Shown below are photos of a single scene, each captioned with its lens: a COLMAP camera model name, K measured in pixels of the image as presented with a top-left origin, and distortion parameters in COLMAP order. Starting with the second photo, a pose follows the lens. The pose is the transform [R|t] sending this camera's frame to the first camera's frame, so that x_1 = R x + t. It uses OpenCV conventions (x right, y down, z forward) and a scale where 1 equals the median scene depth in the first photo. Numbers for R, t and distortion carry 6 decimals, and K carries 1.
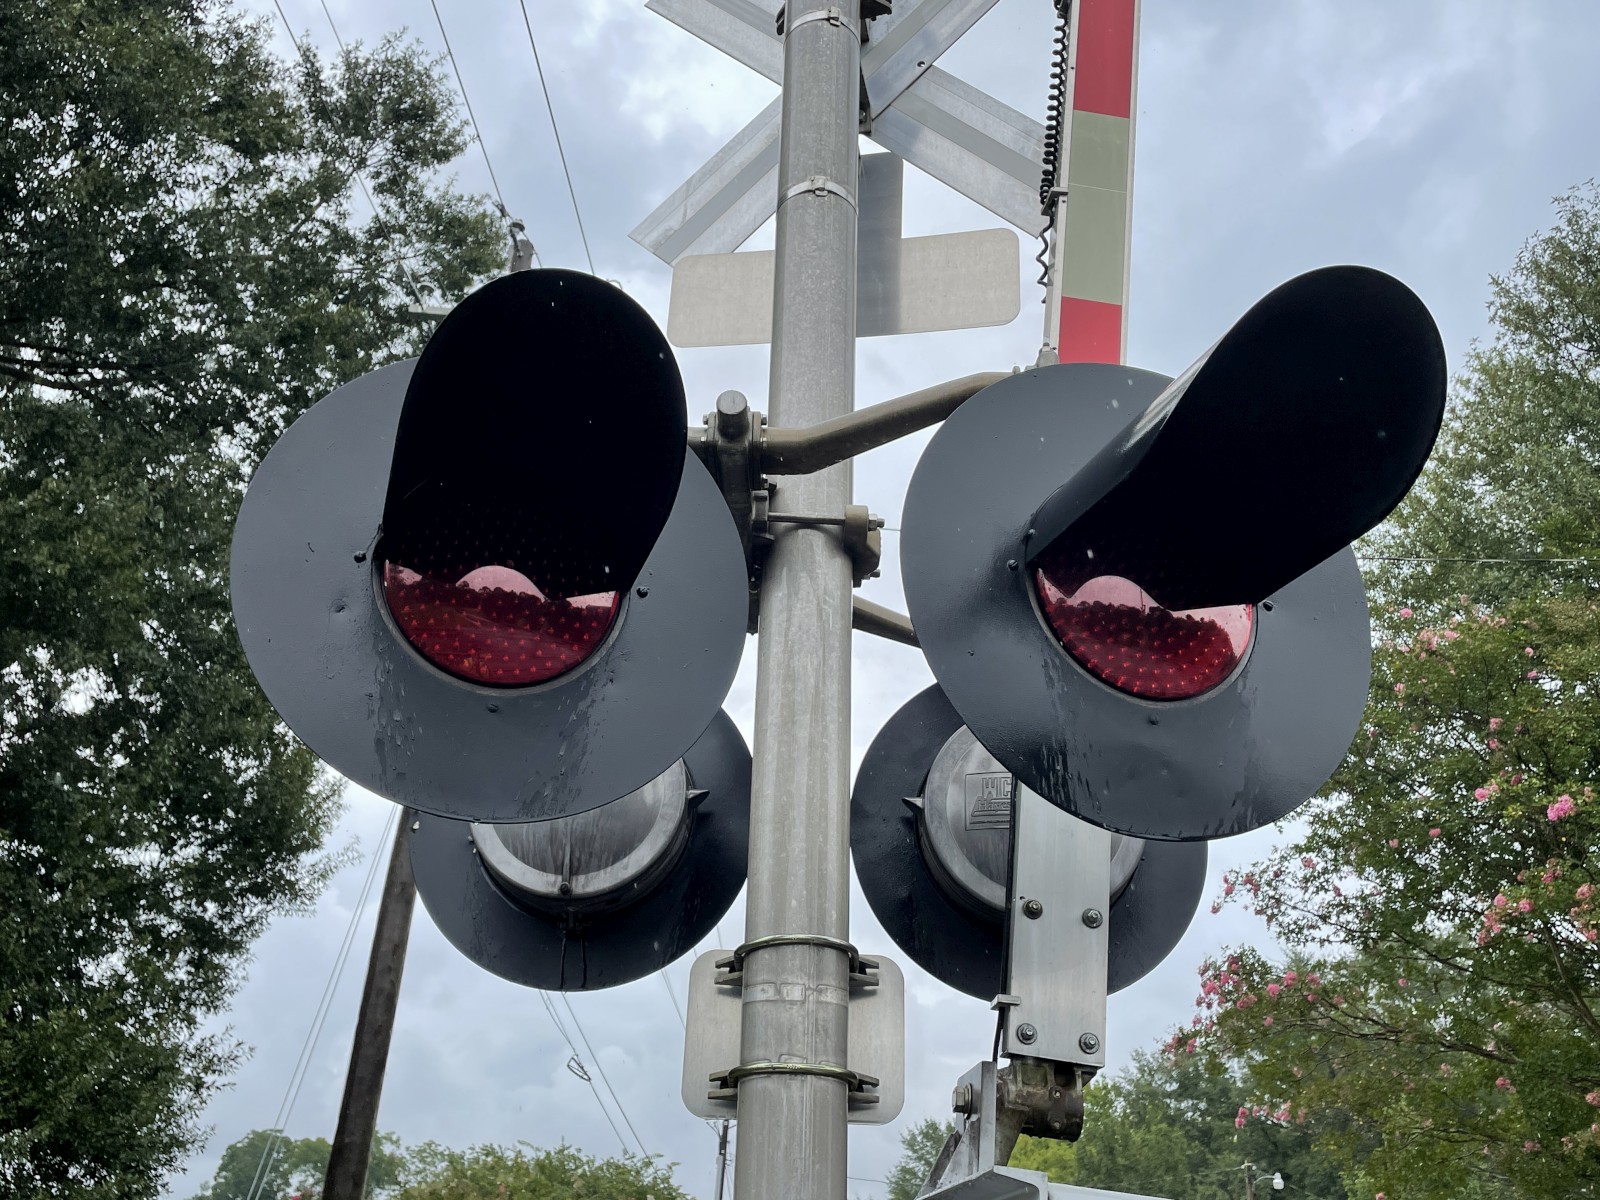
lens RADIAL K [[1465.6, 0, 800.0], [0, 1465.6, 600.0], [0, 0, 1]] dist [0.017657, 0.012118]
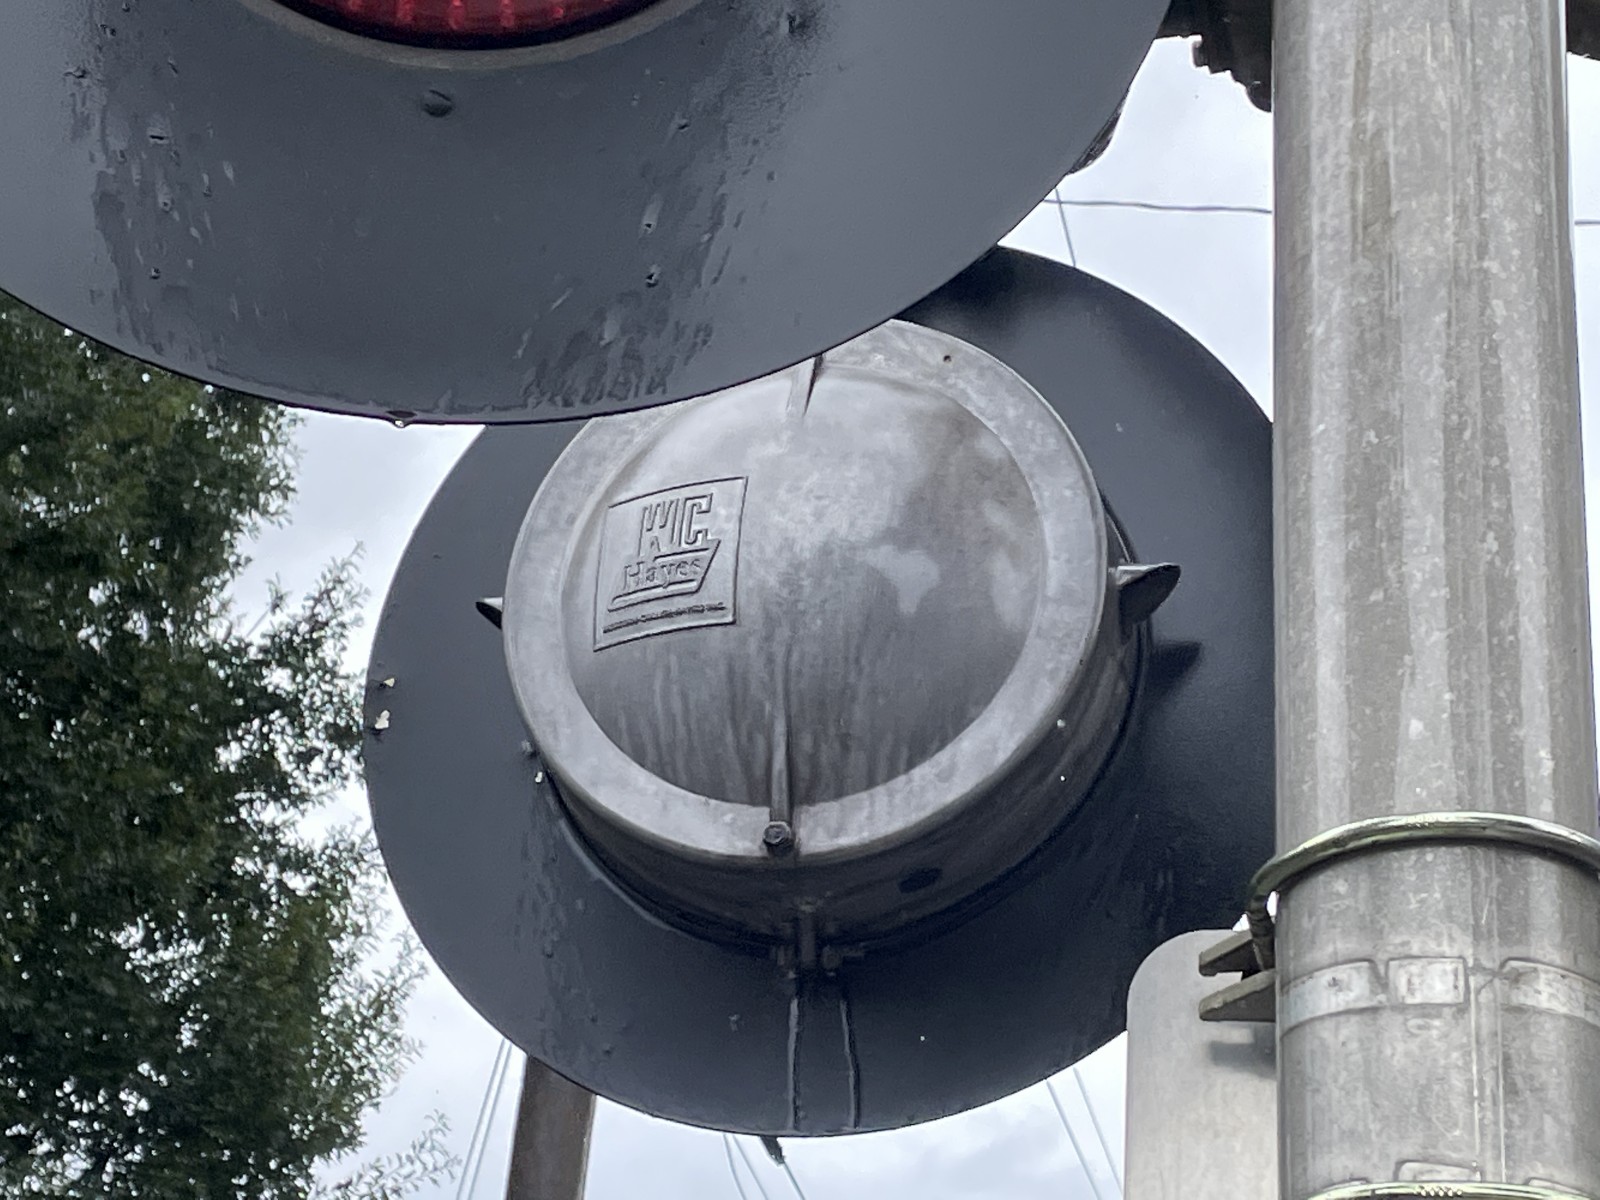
lens RADIAL K [[3653.4, 0, 677.1], [0, 3653.4, 623.5], [0, 0, 1]] dist [0.319893, -3.140678]
pose [[0.972494, -0.065736, -0.223462, 0.015929], [0.070452, 0.997428, 0.013193, 0.126106], [0.222020, -0.028573, 0.974623, 0.131040]]
